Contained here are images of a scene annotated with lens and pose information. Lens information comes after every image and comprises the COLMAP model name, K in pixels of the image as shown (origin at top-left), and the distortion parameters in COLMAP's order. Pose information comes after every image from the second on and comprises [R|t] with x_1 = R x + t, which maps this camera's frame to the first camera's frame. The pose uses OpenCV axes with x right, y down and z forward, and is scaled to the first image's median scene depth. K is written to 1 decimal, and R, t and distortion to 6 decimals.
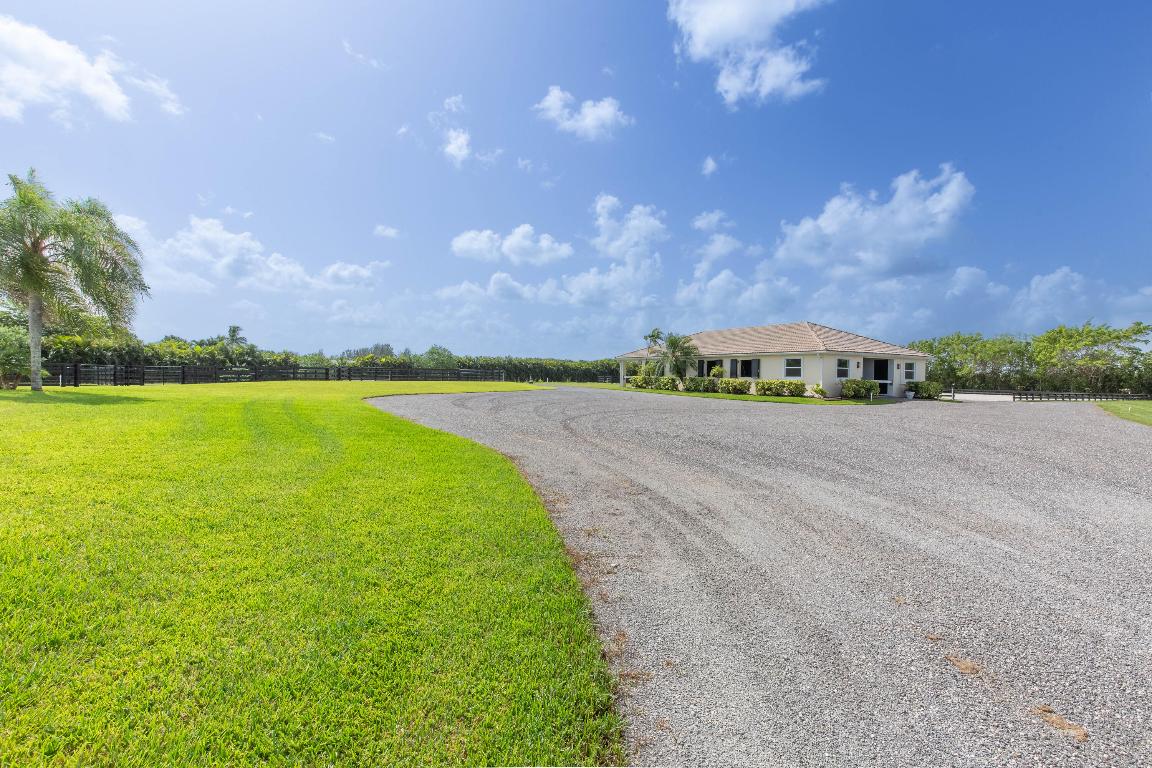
lens RADIAL K [[522.5, 0, 572.1], [0, 522.5, 379.1], [0, 0, 1]] dist [0.006140, -0.000744]
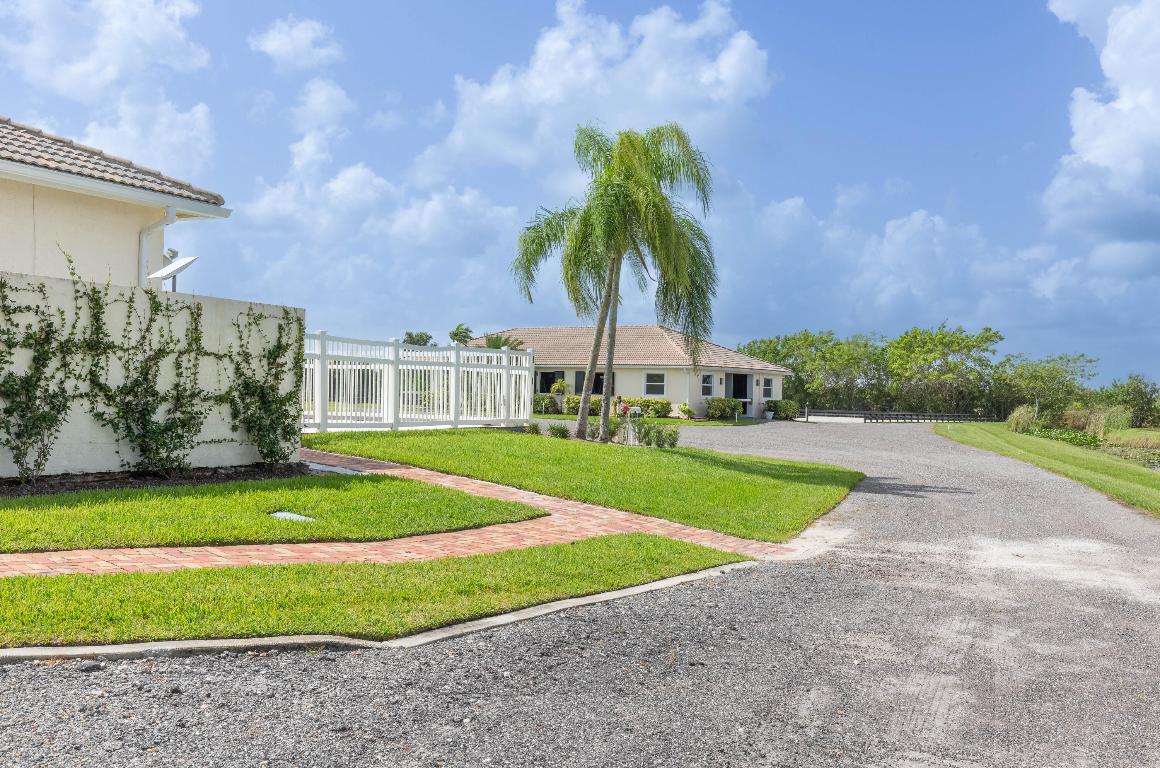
lens RADIAL K [[1165.5, 0, 579.2], [0, 1165.5, 384.9], [0, 0, 1]] dist [0.008365, 0.000000]
pose [[0.901434, 0.006146, 0.432873, -0.439818], [-0.003470, 0.999970, -0.006972, -0.005607], [-0.432902, 0.004783, 0.901428, -0.563609]]
